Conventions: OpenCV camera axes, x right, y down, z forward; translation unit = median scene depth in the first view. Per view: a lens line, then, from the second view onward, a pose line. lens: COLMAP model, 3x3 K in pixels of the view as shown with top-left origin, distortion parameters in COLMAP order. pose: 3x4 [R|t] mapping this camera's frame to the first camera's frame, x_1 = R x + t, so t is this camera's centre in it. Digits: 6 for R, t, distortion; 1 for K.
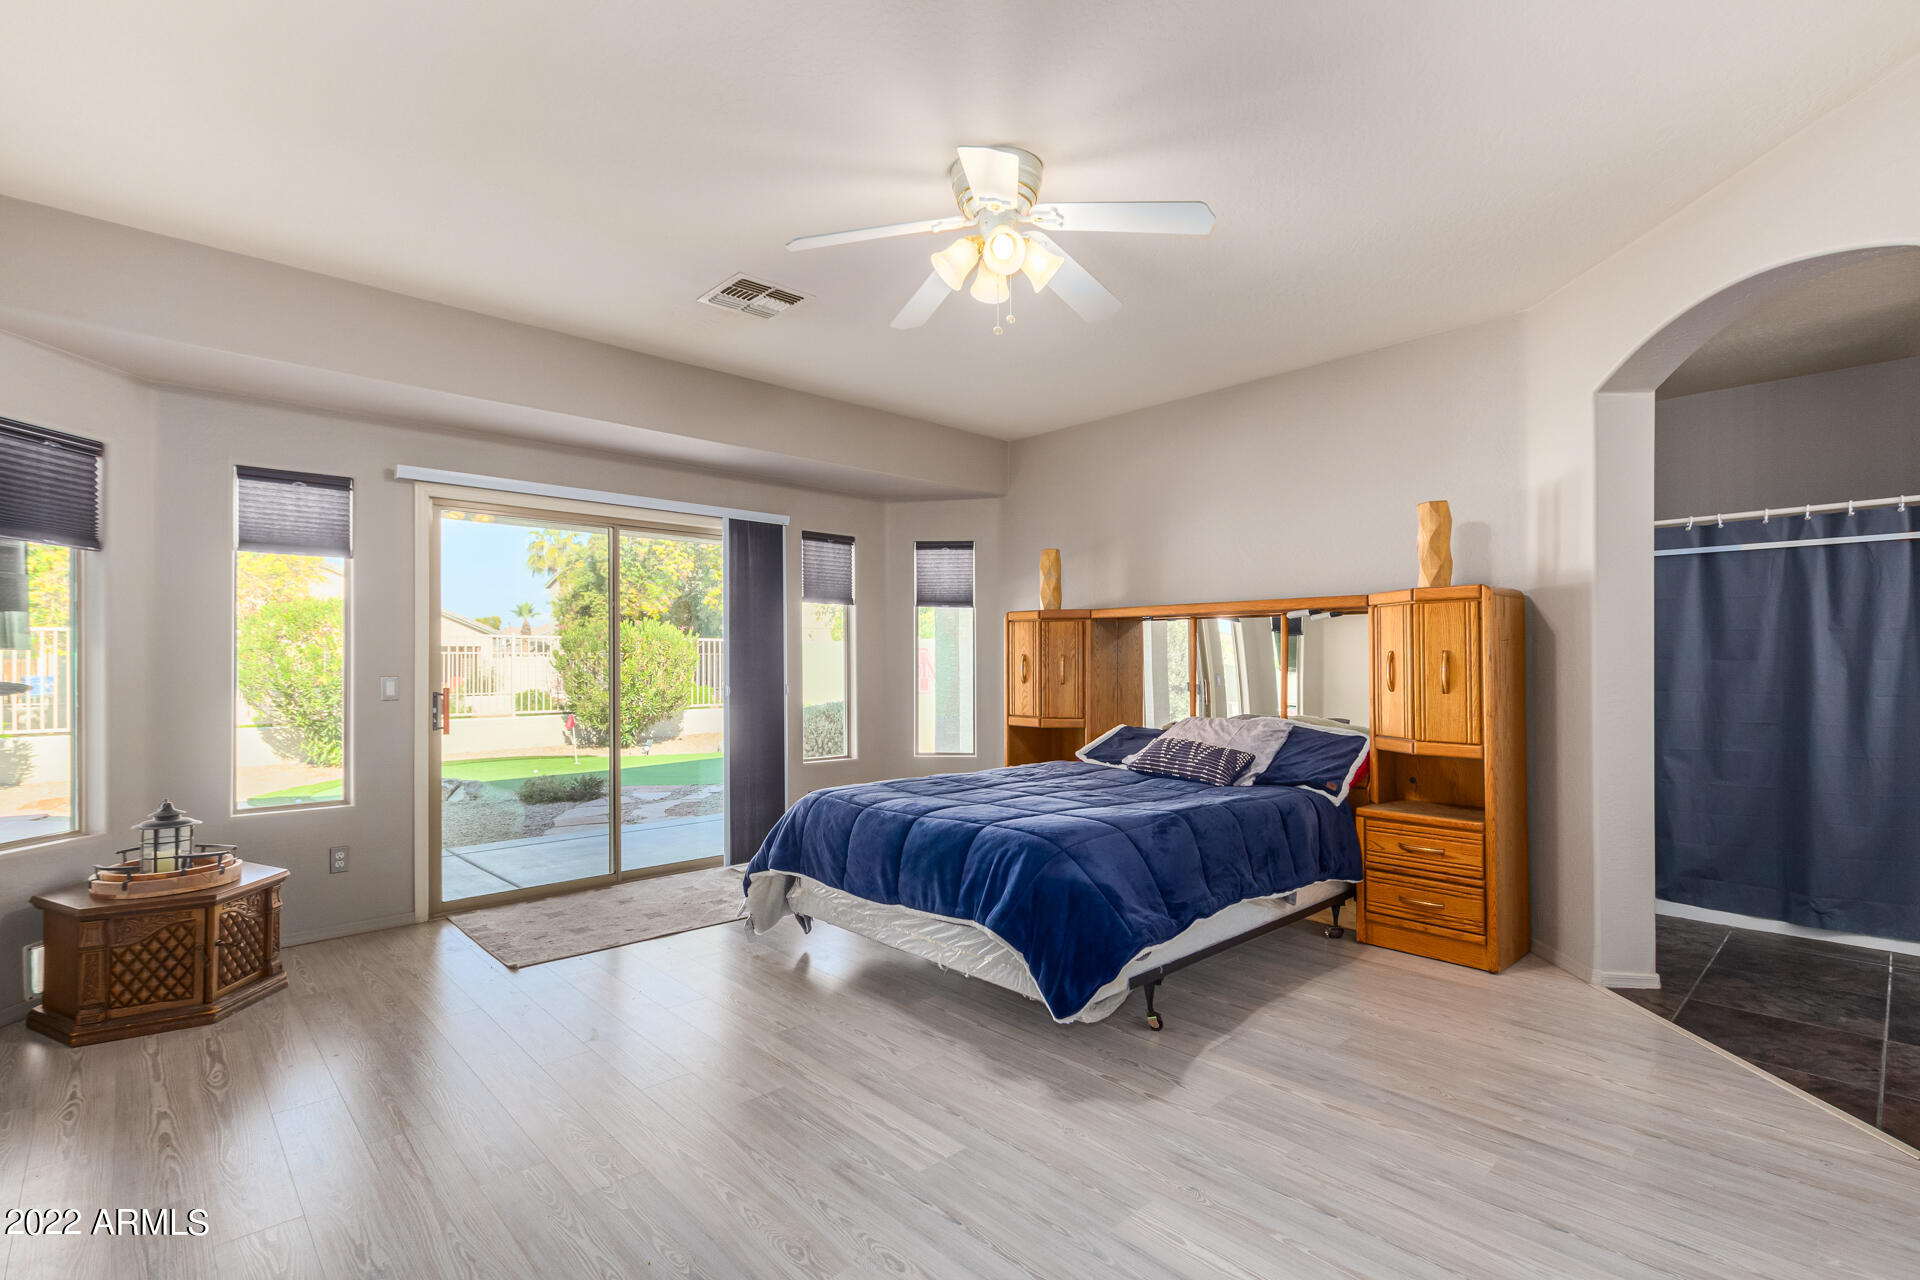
lens RADIAL K [[884.2, 0, 958.6], [0, 884.2, 649.5], [0, 0, 1]] dist [0.000519, -0.000080]
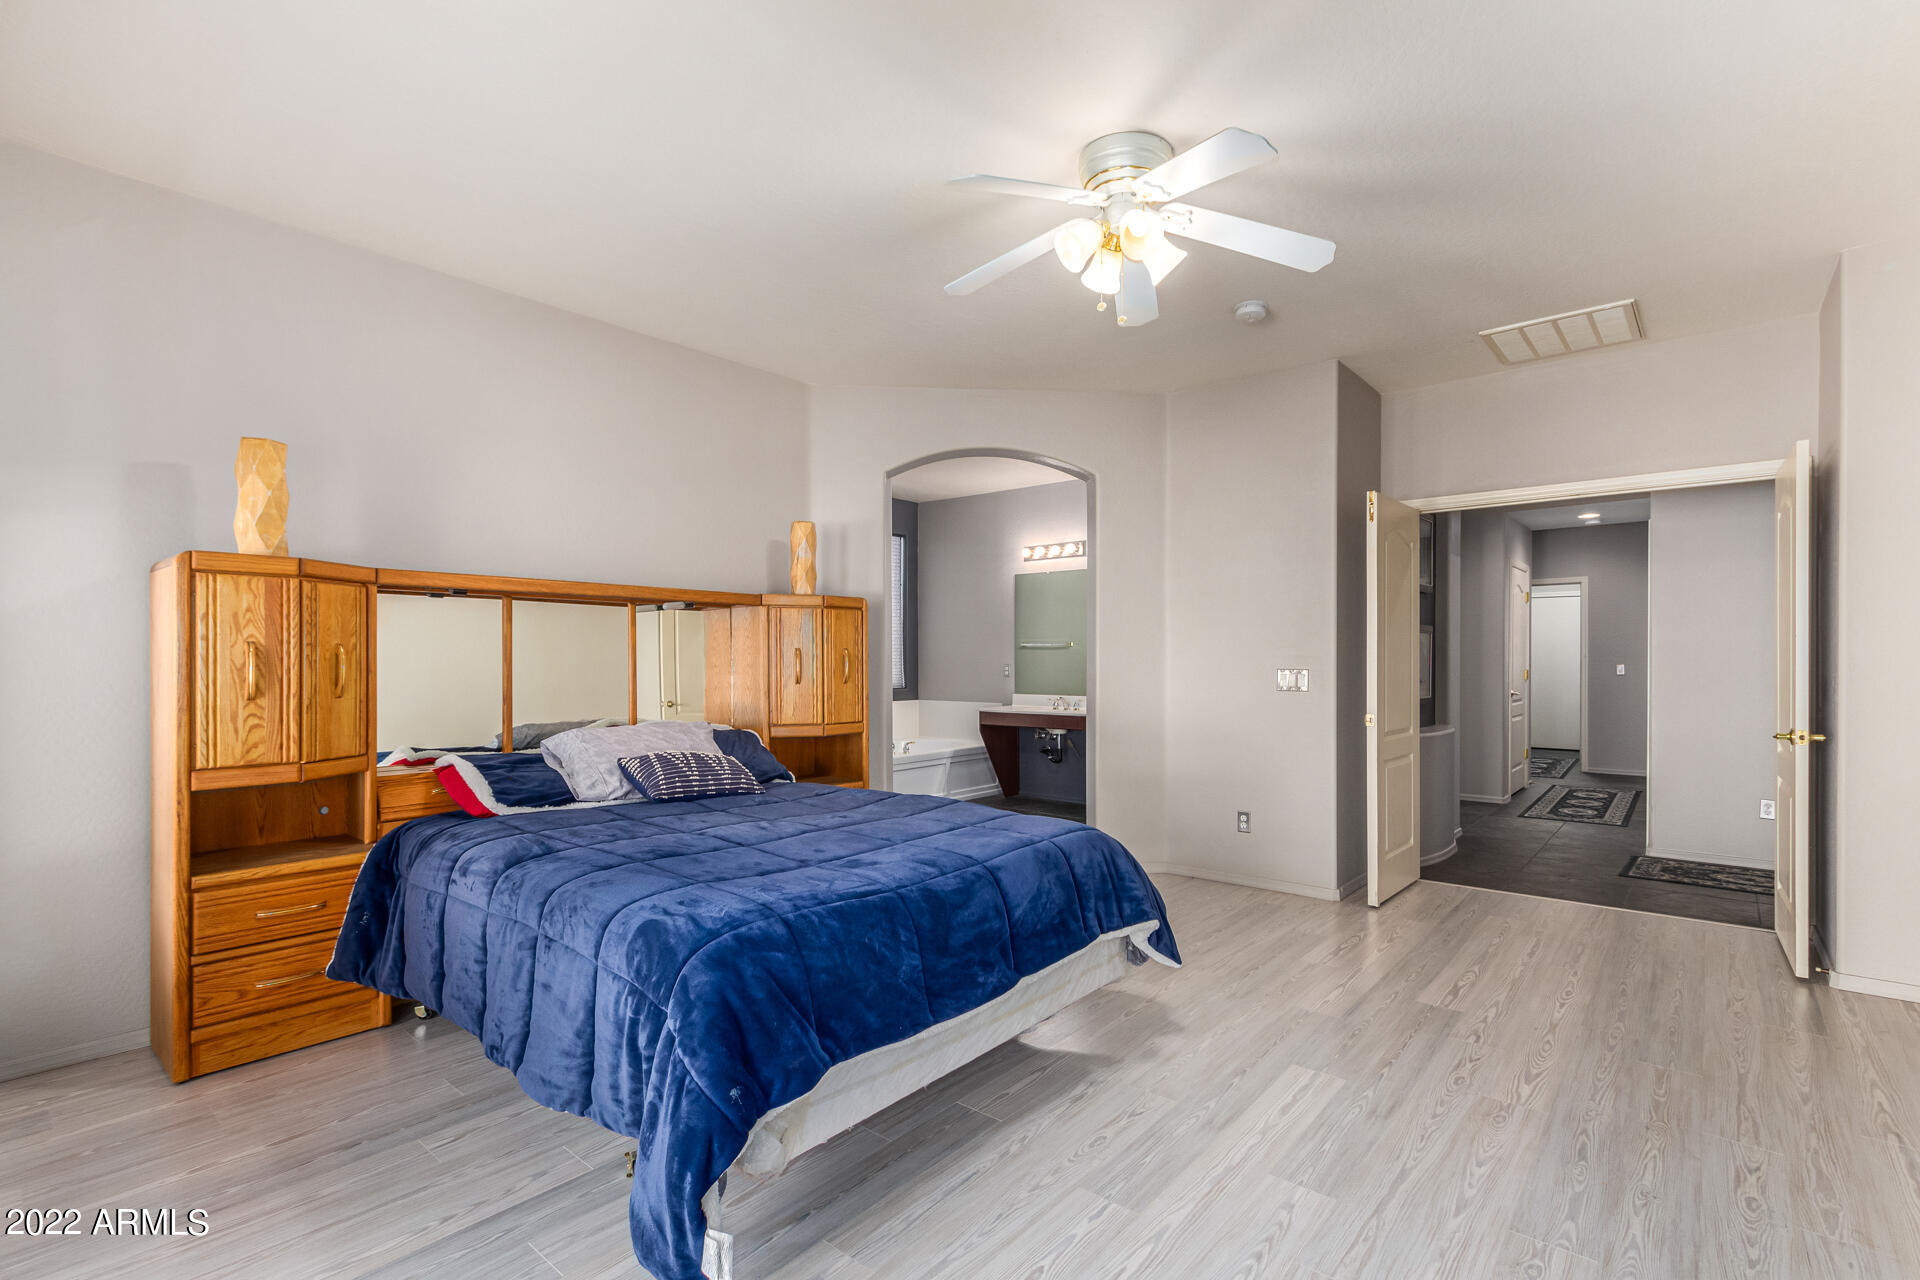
lens RADIAL K [[884.2, 0, 958.8], [0, 884.2, 649.6], [0, 0, 1]] dist [0.000519, -0.000080]
pose [[-0.110876, 0.005764, 0.993818, -0.665923], [-0.014197, 0.999872, -0.007383, 0.011038], [-0.993733, -0.014928, -0.110780, 0.935169]]
